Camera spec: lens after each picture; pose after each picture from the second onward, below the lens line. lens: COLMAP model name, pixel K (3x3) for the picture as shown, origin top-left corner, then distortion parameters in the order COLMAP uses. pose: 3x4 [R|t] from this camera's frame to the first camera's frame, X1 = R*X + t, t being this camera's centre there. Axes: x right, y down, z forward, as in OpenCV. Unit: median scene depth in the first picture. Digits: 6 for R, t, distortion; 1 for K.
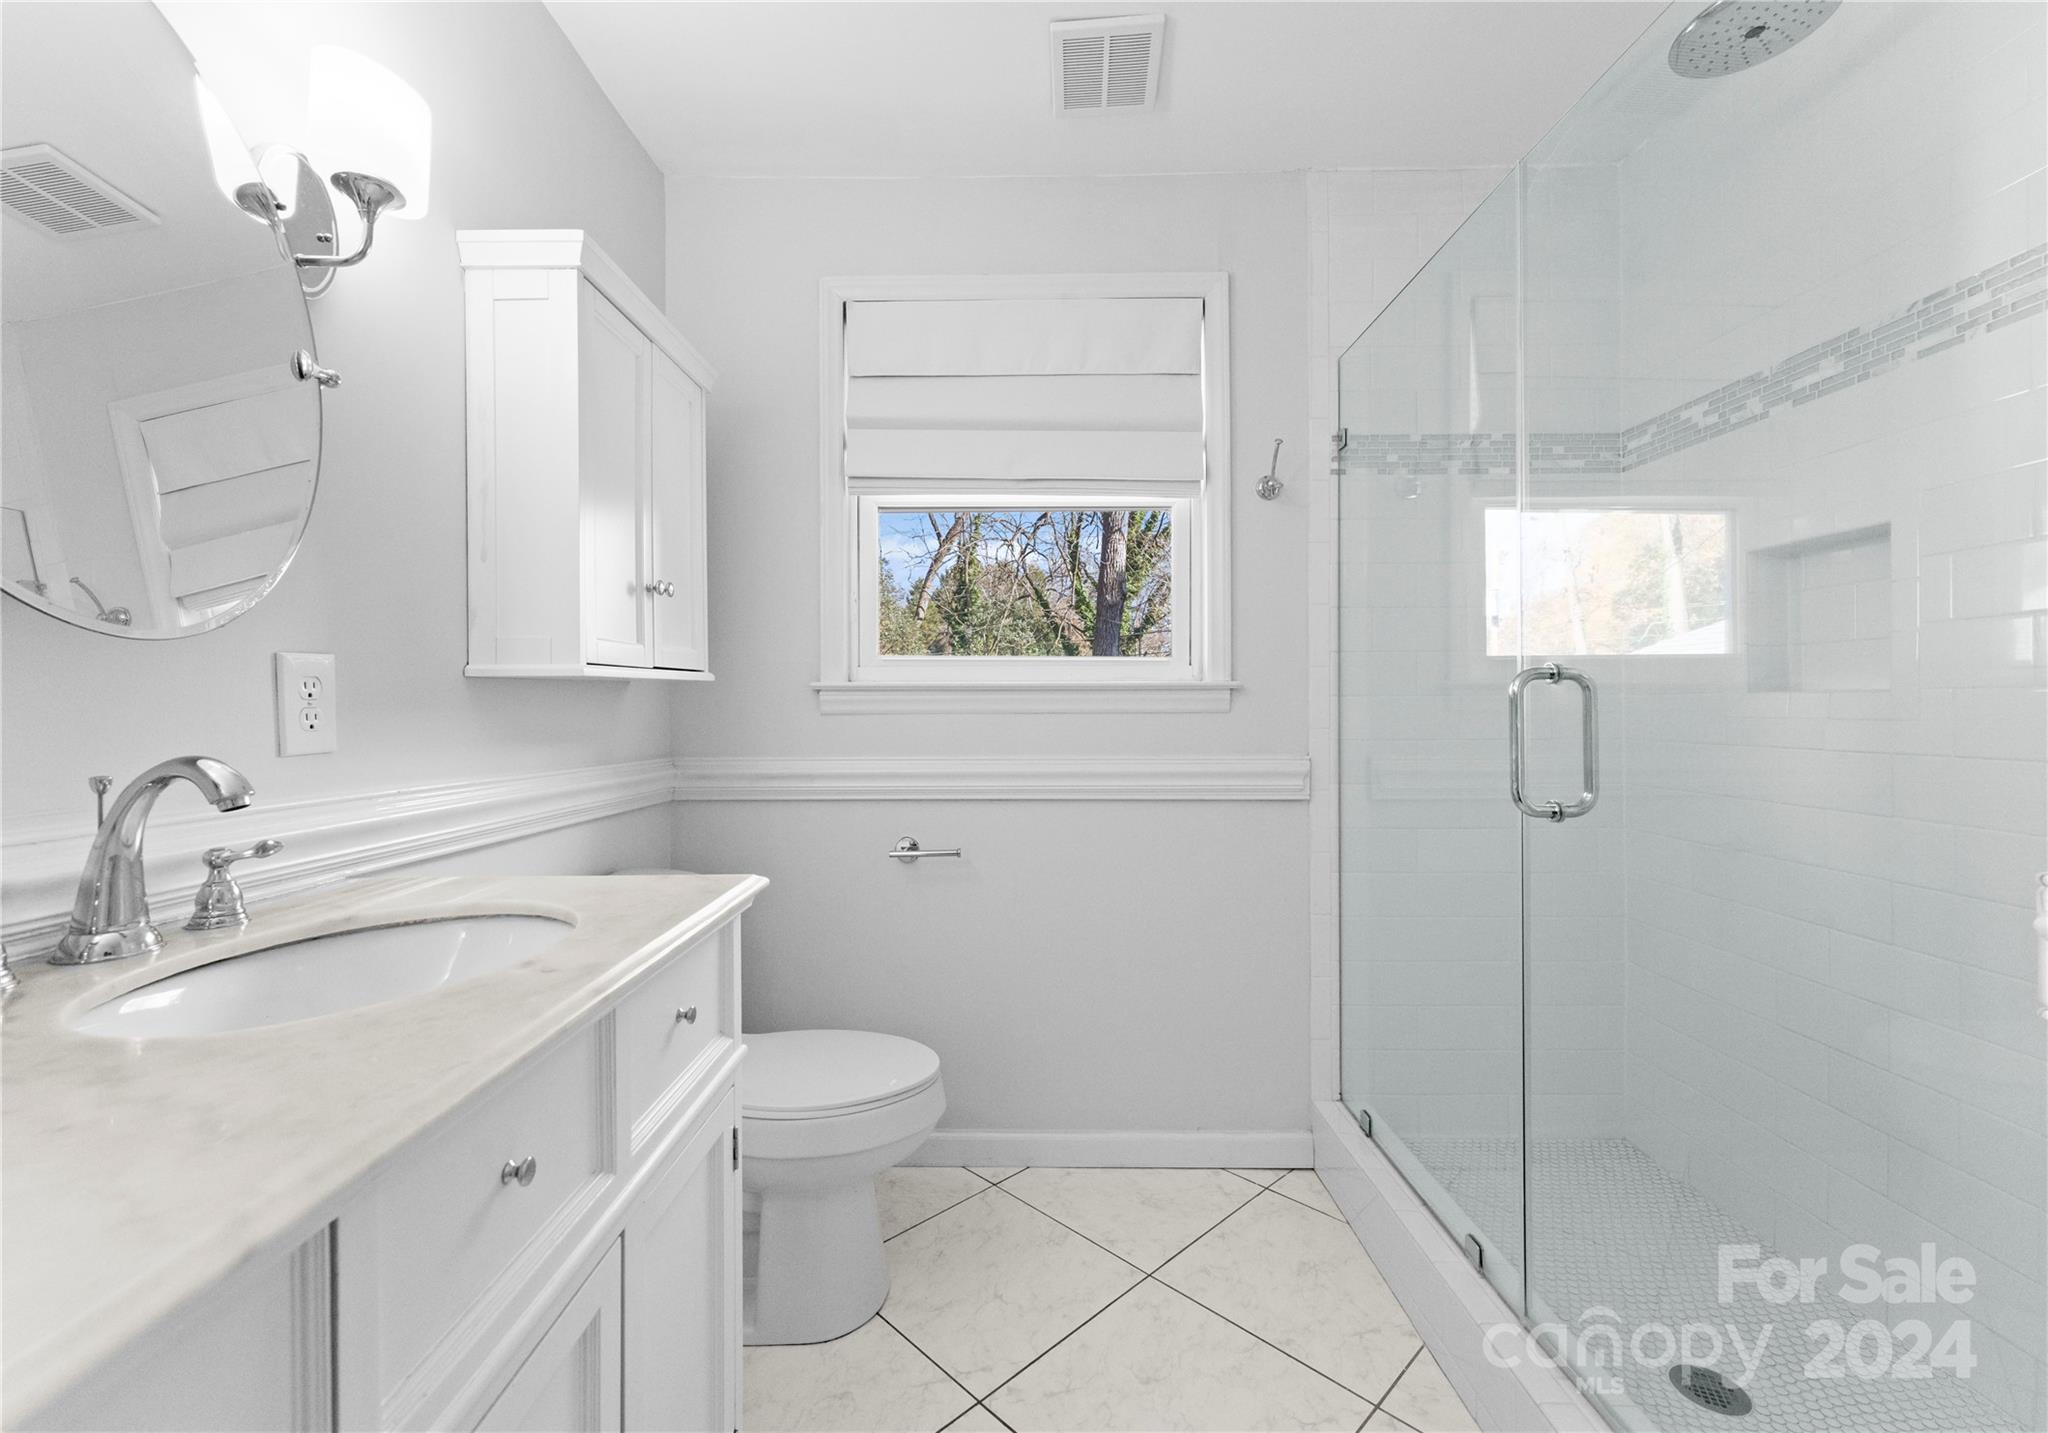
lens RADIAL K [[868.6, 0, 1021.9], [0, 868.6, 703.5], [0, 0, 1]] dist [-0.001579, 0.000584]
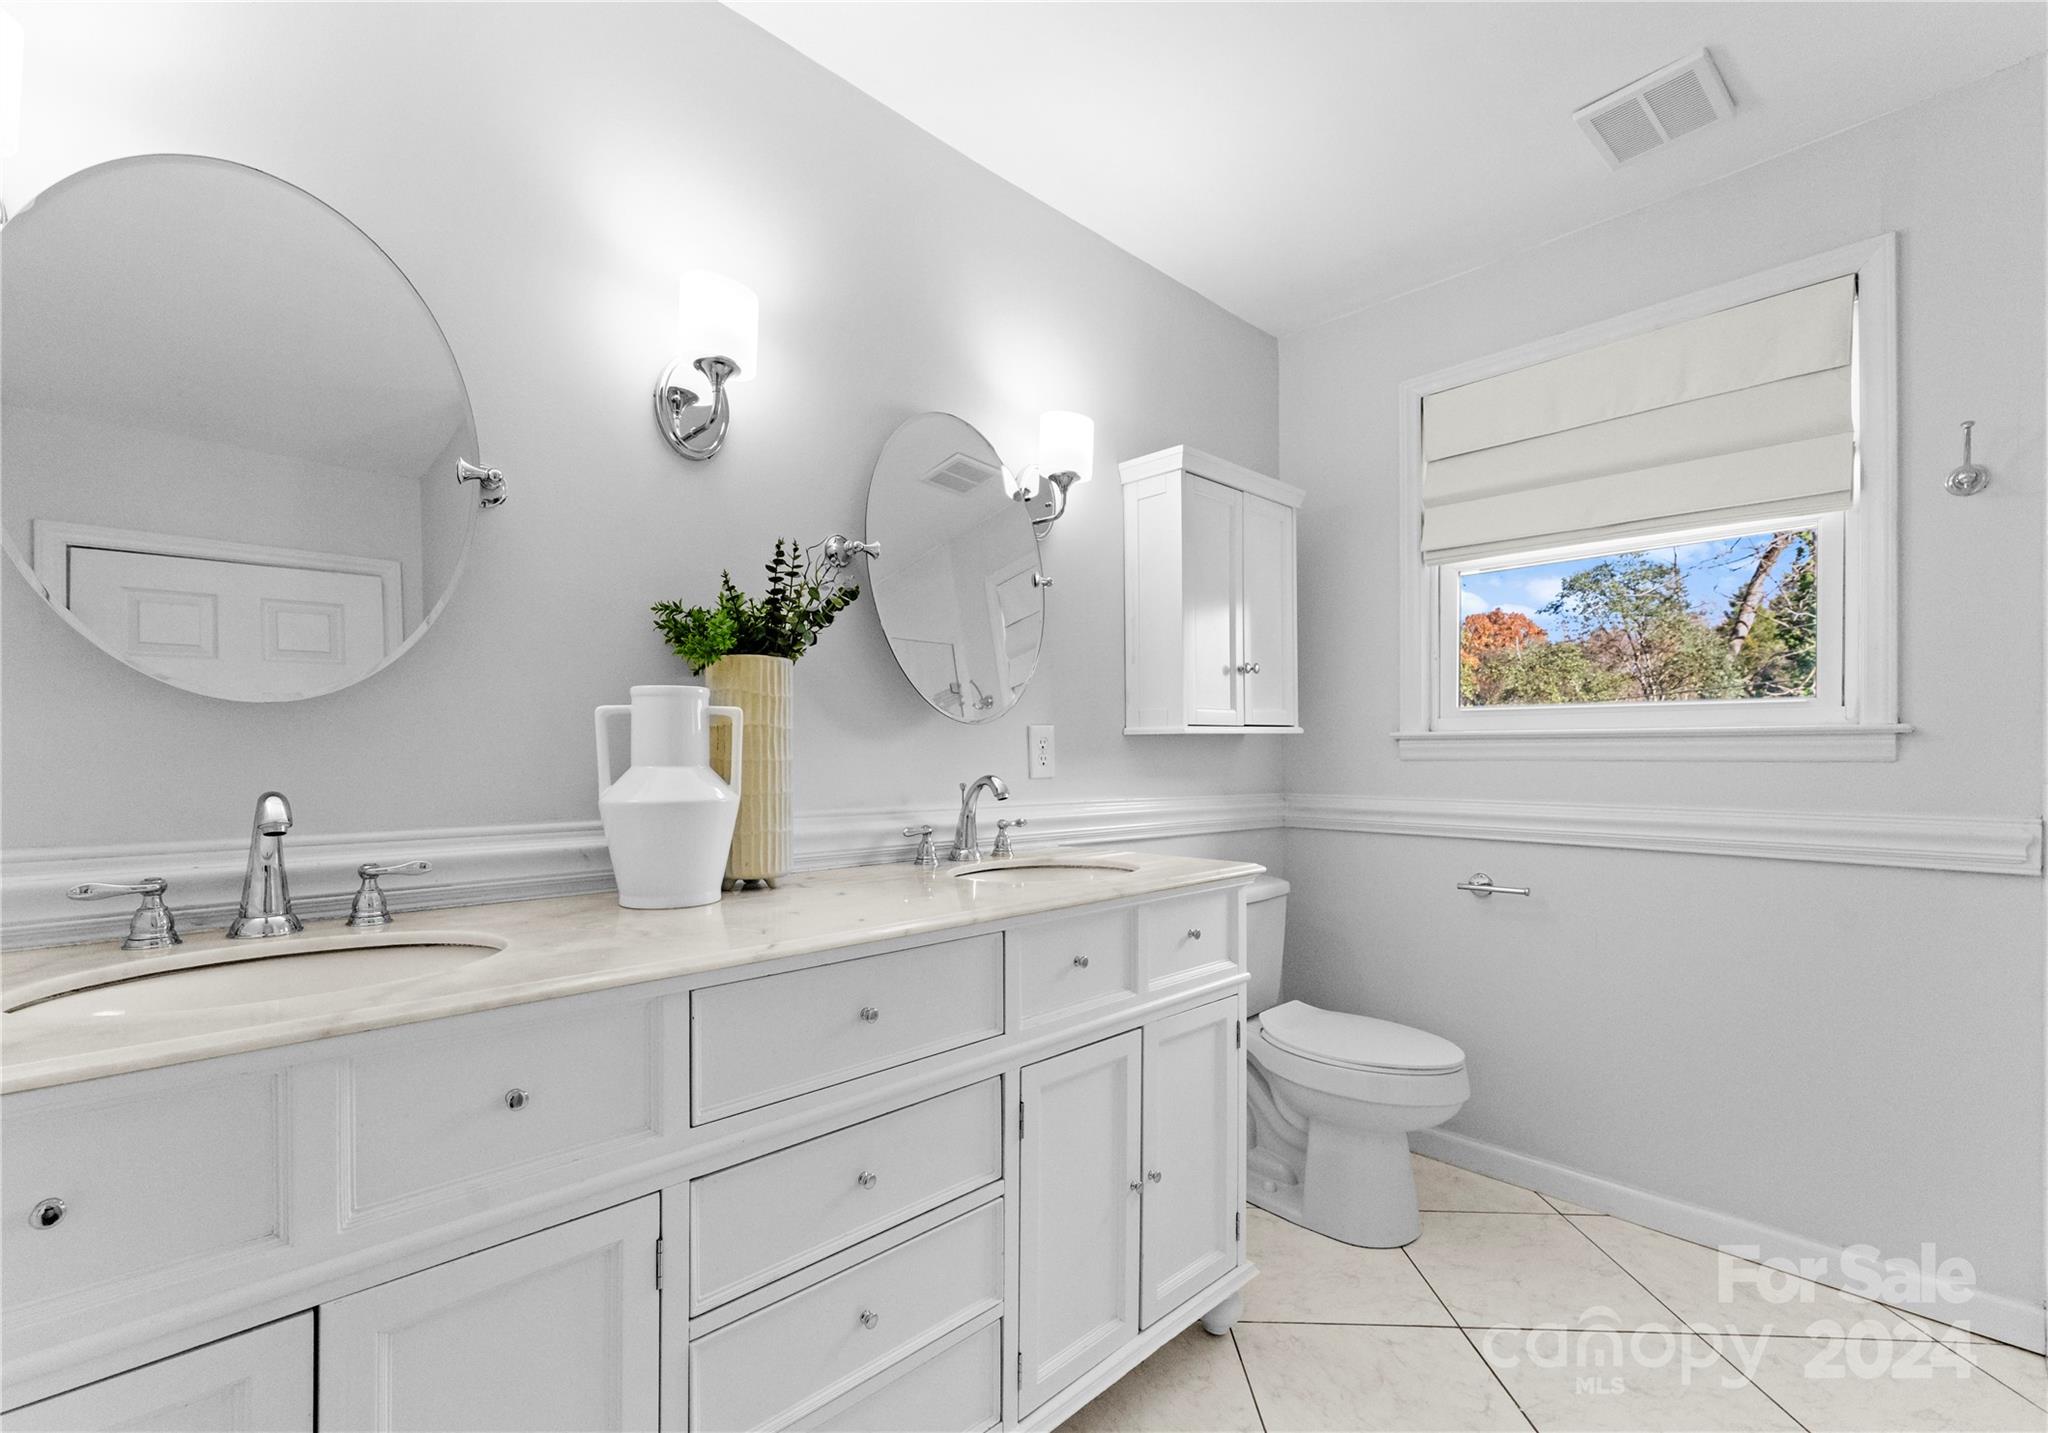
lens RADIAL K [[910.1, 0, 1022.0], [0, 910.1, 752.7], [0, 0, 1]] dist [-0.001521, -0.000024]
pose [[0.702231, 0.001542, -0.711947, 0.327173], [0.001078, 0.999994, 0.003229, -0.002403], [0.711948, -0.003035, 0.702226, -0.250244]]
